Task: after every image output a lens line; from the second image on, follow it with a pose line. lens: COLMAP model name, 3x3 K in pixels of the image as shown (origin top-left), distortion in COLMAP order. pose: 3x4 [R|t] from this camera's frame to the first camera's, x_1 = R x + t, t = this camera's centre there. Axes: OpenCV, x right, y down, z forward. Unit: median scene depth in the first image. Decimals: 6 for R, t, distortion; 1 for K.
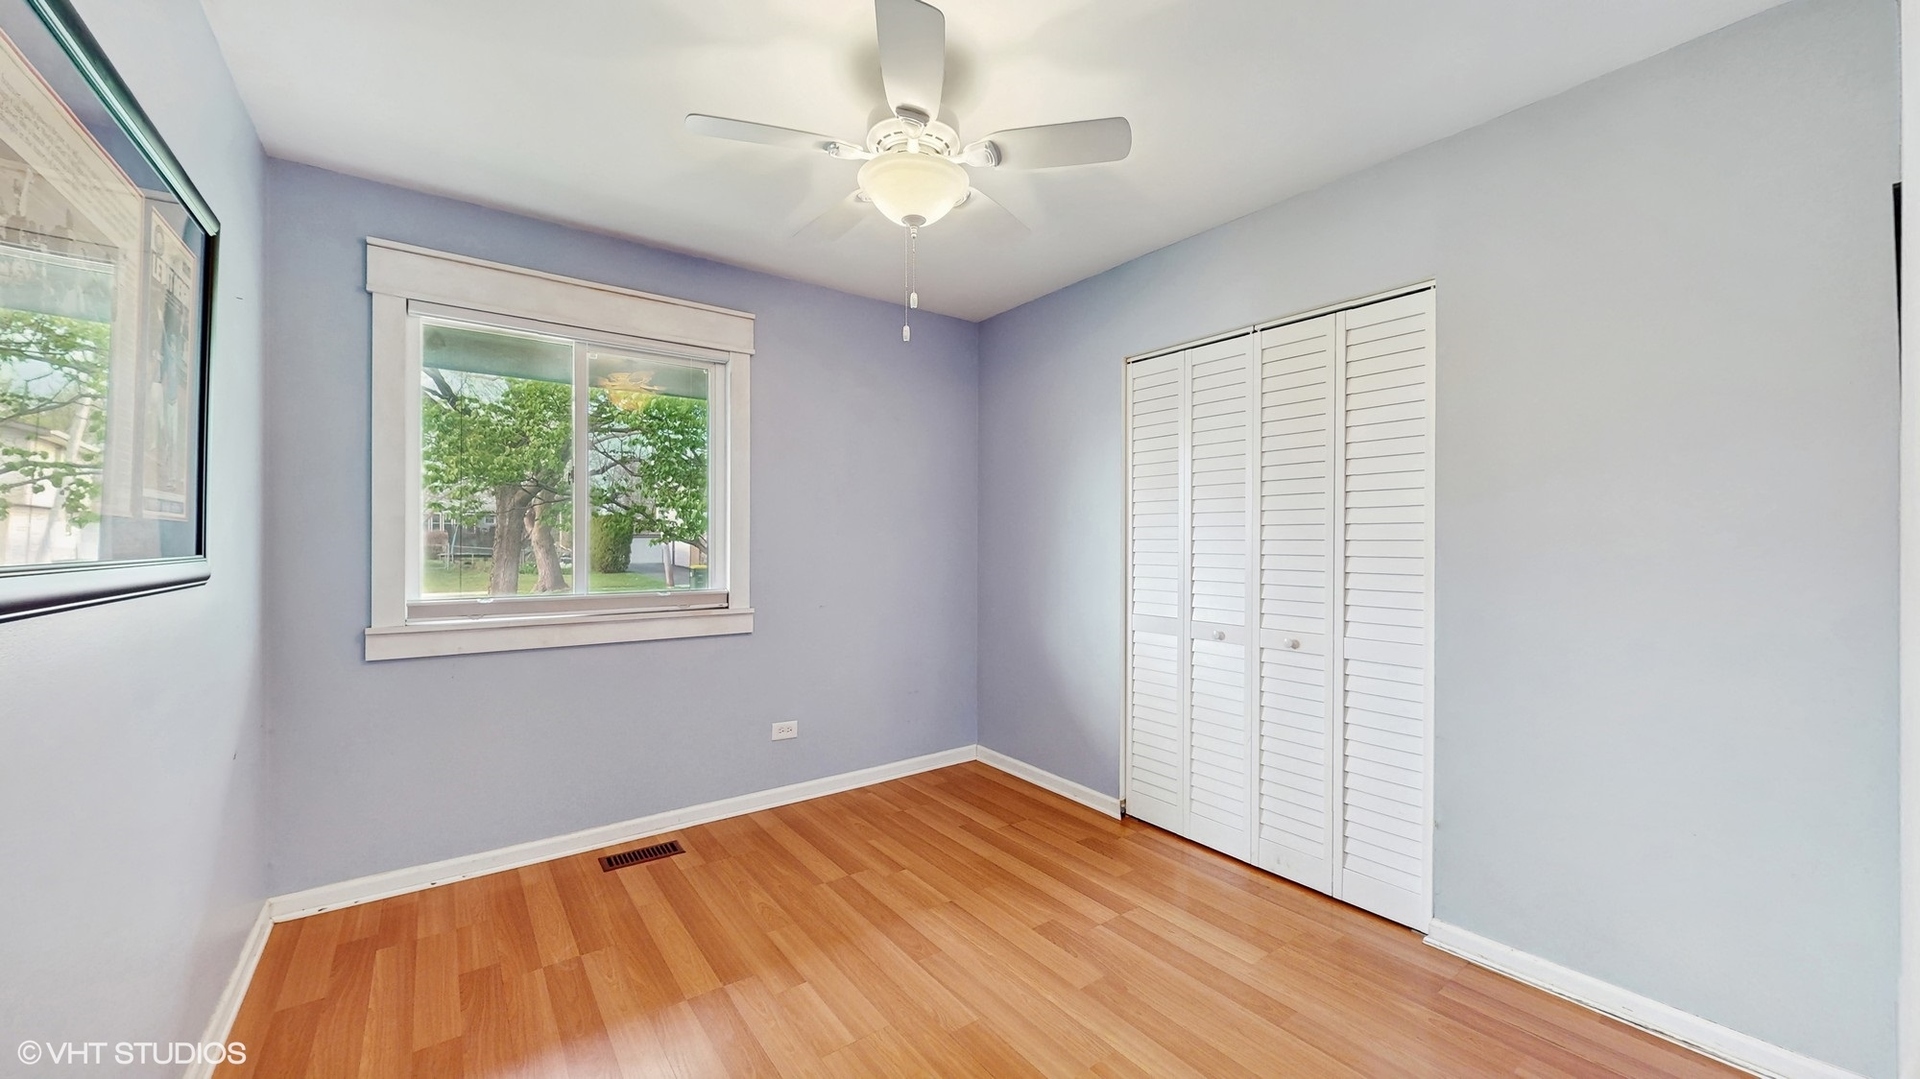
lens RADIAL K [[707.6, 0, 963.1], [0, 707.6, 538.5], [0, 0, 1]] dist [0.002329, 0.000269]
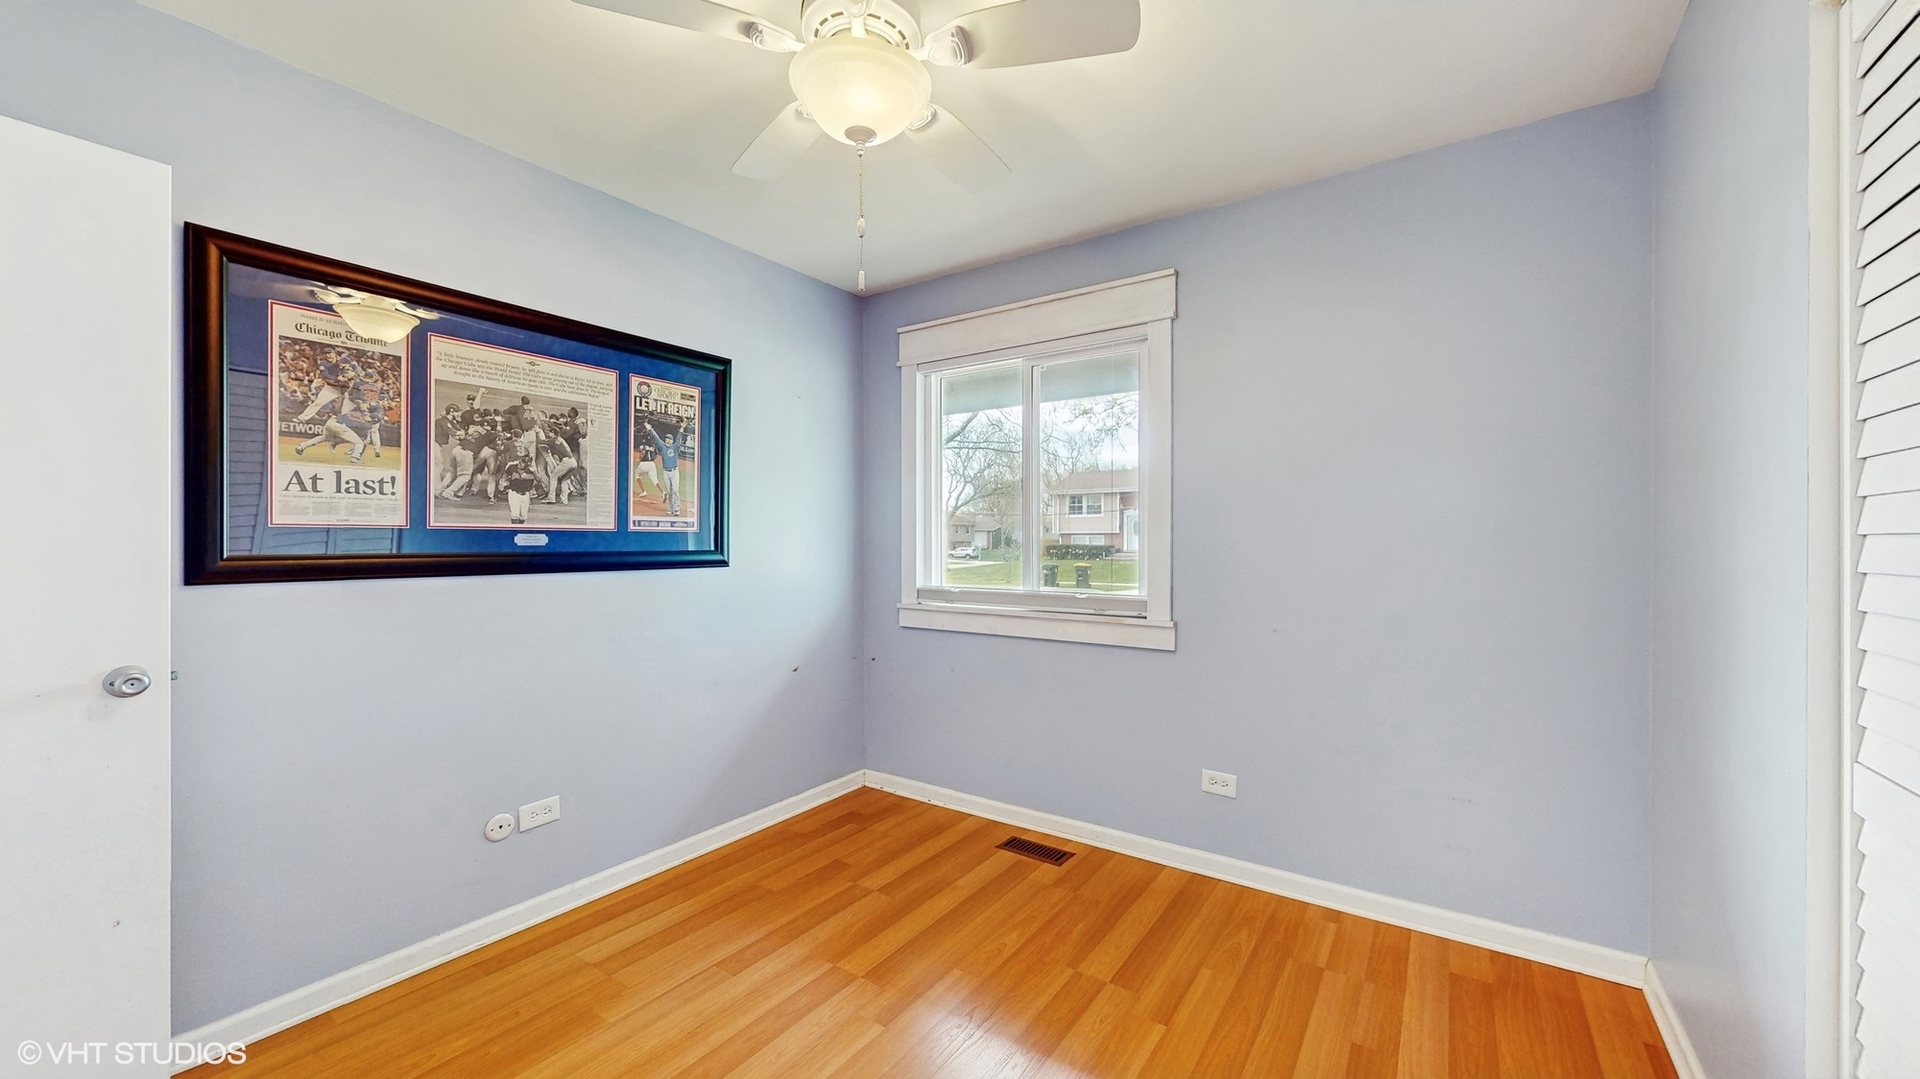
lens RADIAL K [[707.6, 0, 960.0], [0, 707.6, 542.9], [0, 0, 1]] dist [0.002329, 0.000269]
pose [[0.313127, -0.003516, -0.949705, 0.490957], [0.006171, 0.999980, -0.001667, 0.006855], [0.949691, -0.005338, 0.313142, 0.594007]]
